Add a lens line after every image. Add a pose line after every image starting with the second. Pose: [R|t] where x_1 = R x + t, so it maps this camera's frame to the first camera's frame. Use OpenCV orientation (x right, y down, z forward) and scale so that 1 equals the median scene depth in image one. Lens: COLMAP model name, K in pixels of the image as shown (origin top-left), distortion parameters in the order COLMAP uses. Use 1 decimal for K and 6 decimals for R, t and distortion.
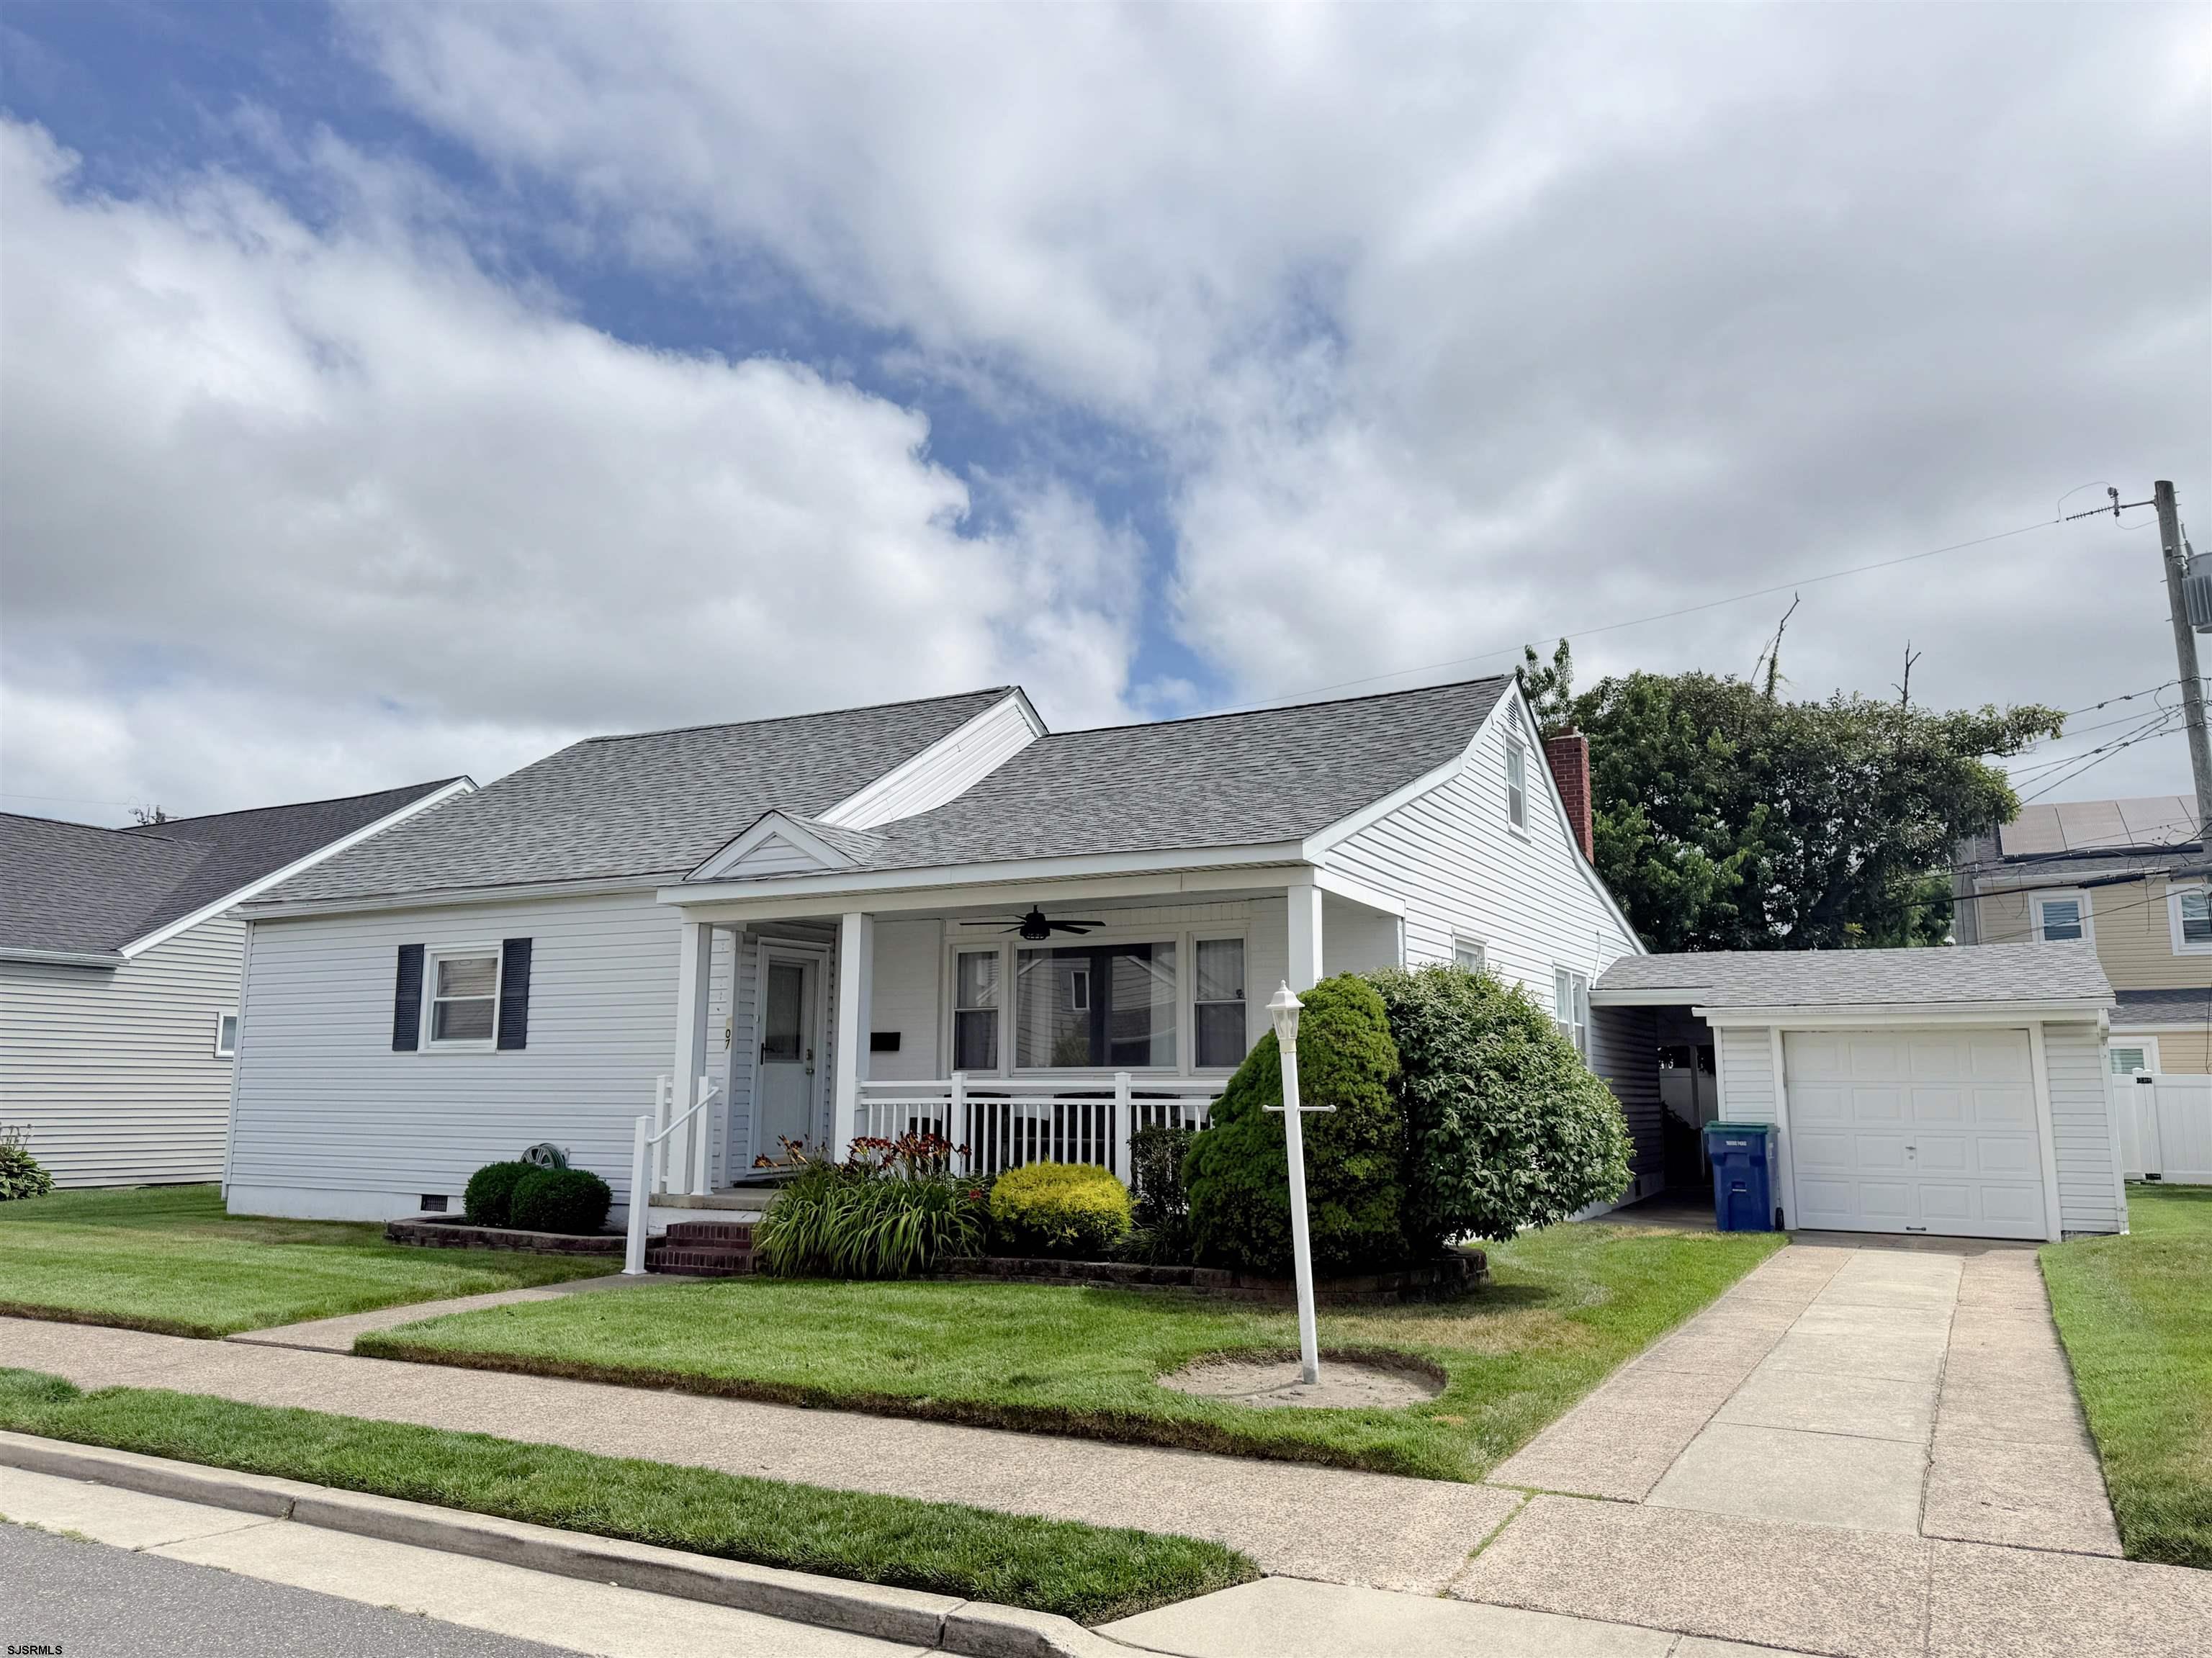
lens RADIAL K [[1561.8, 0, 1106.0], [0, 1561.8, 829.0], [0, 0, 1]] dist [0.084926, 0.003294]
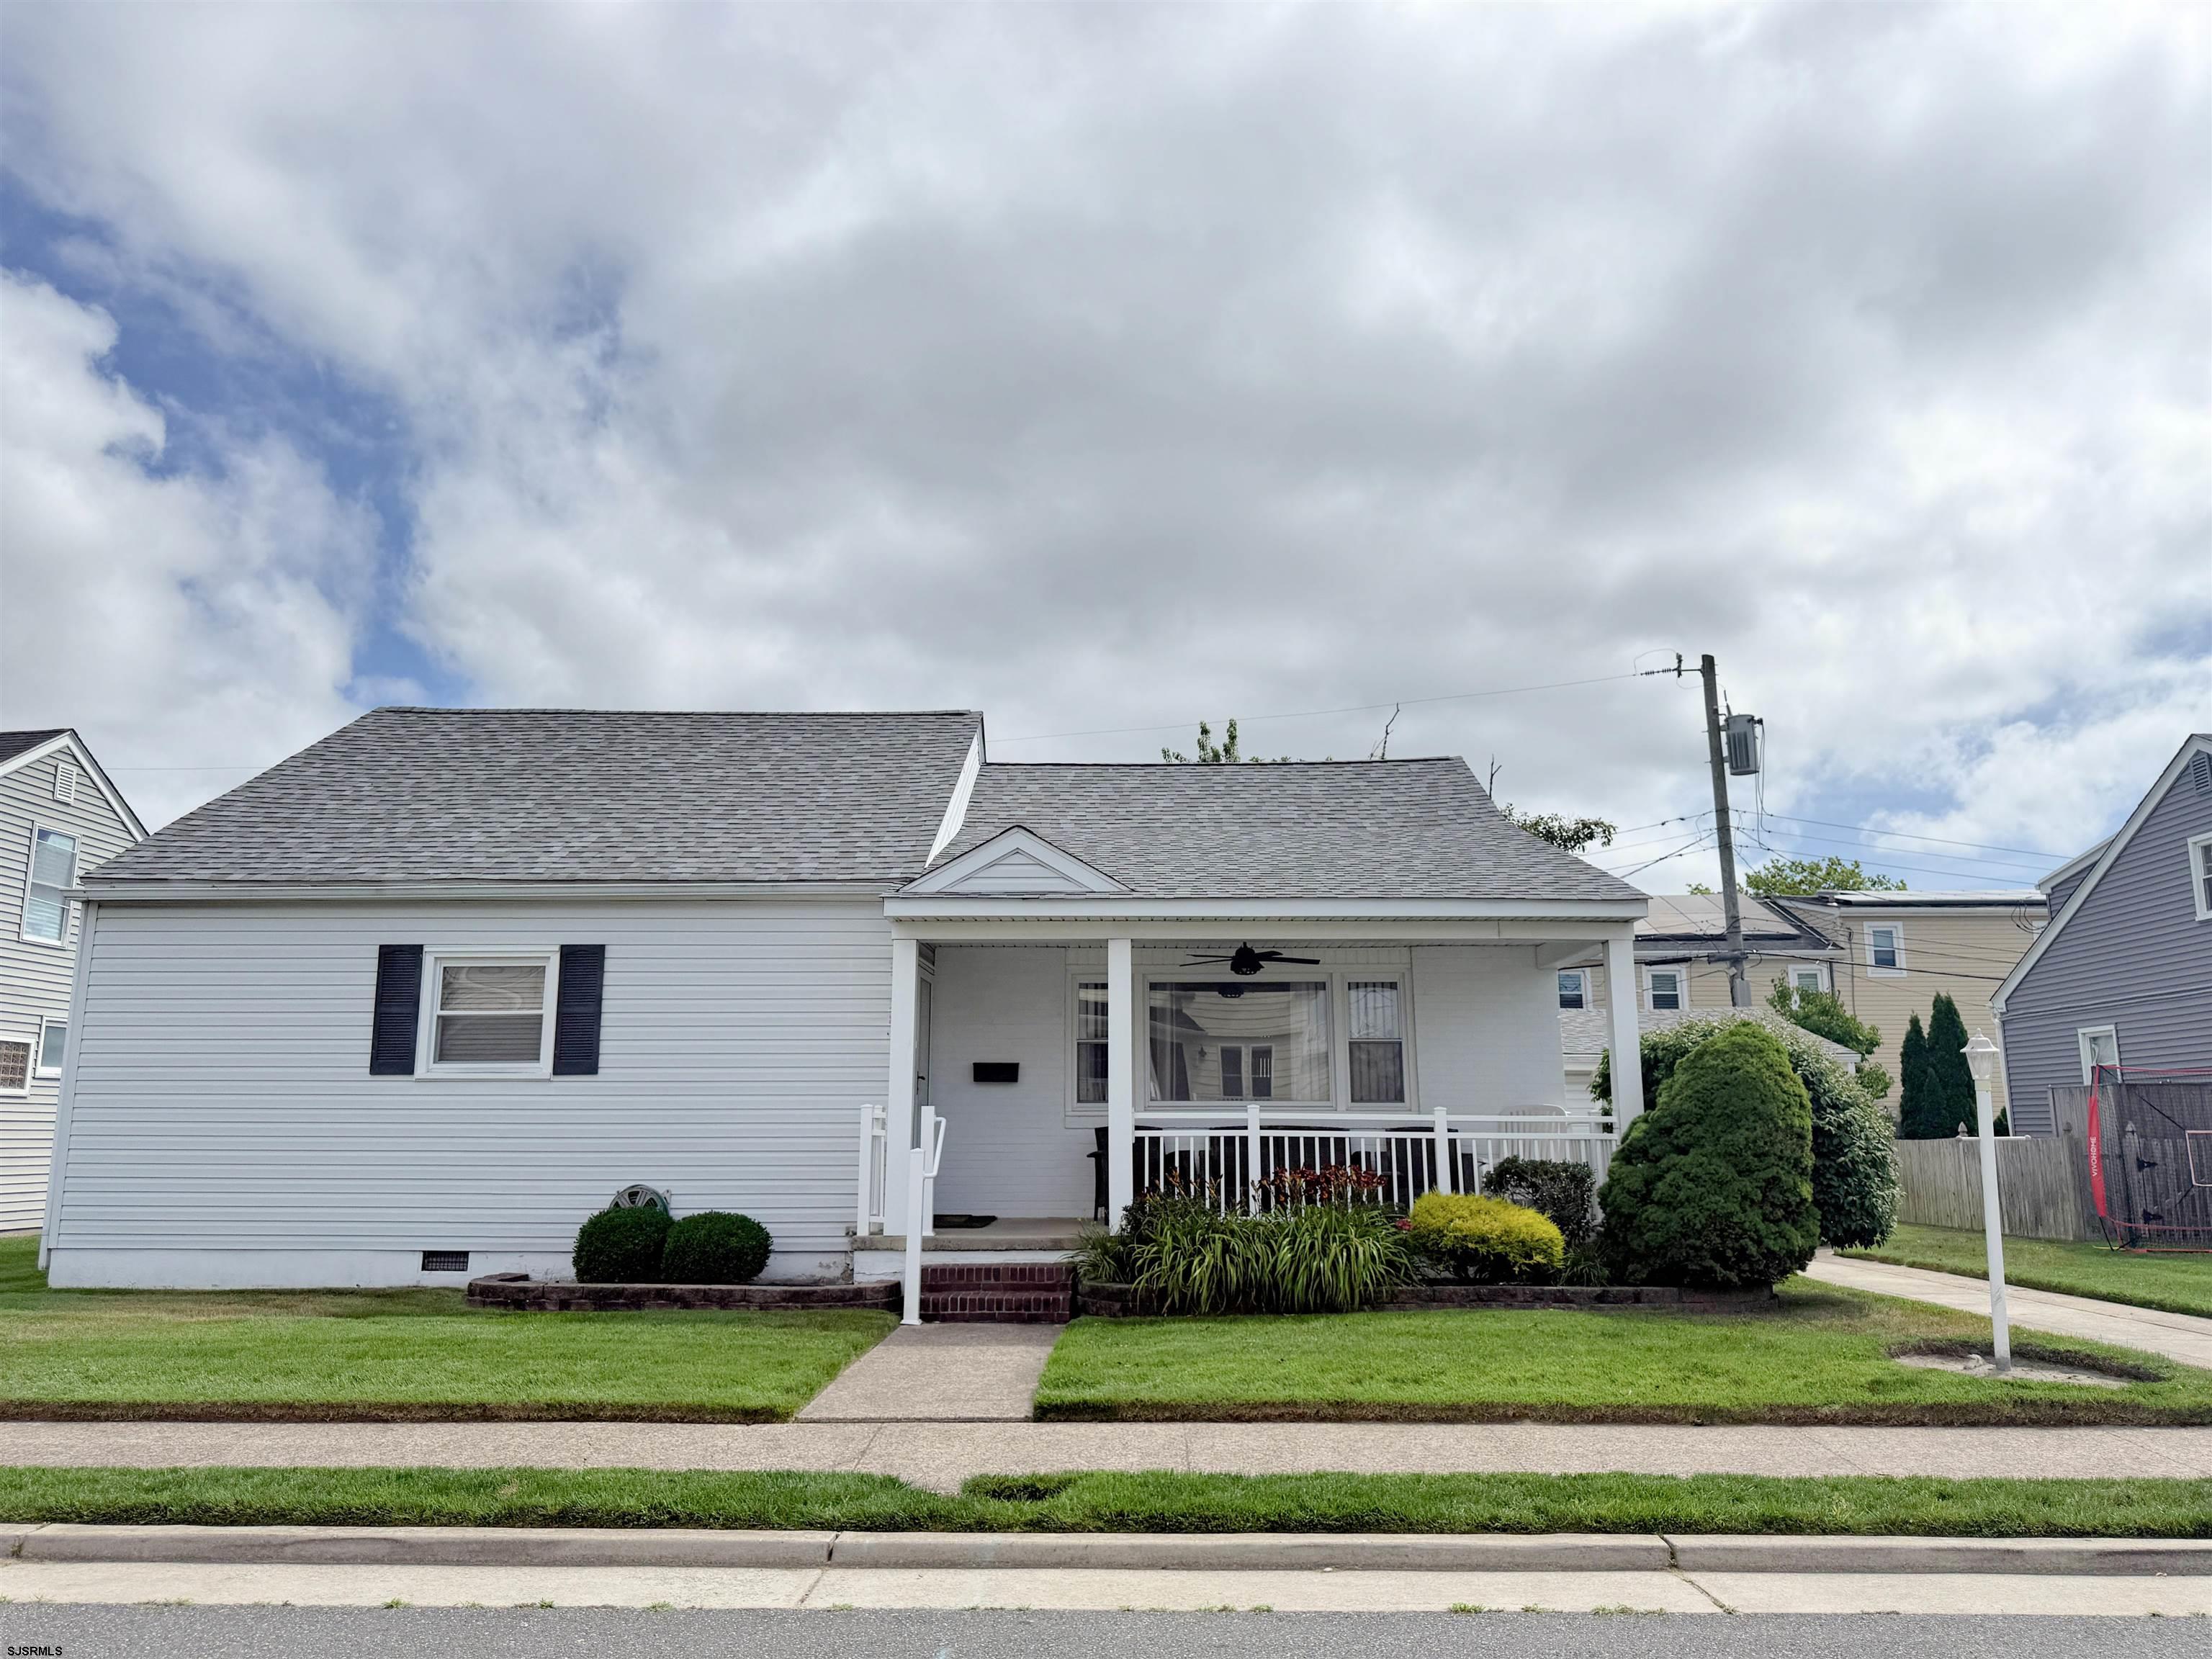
lens RADIAL K [[1579.9, 0, 1039.6], [0, 1579.9, 830.7], [0, 0, 1]] dist [0.097150, -0.084337]
pose [[0.884279, 0.084679, 0.459217, -0.441834], [-0.075009, 0.996408, -0.039296, 0.018584], [-0.460895, 0.000303, 0.887455, 0.098289]]
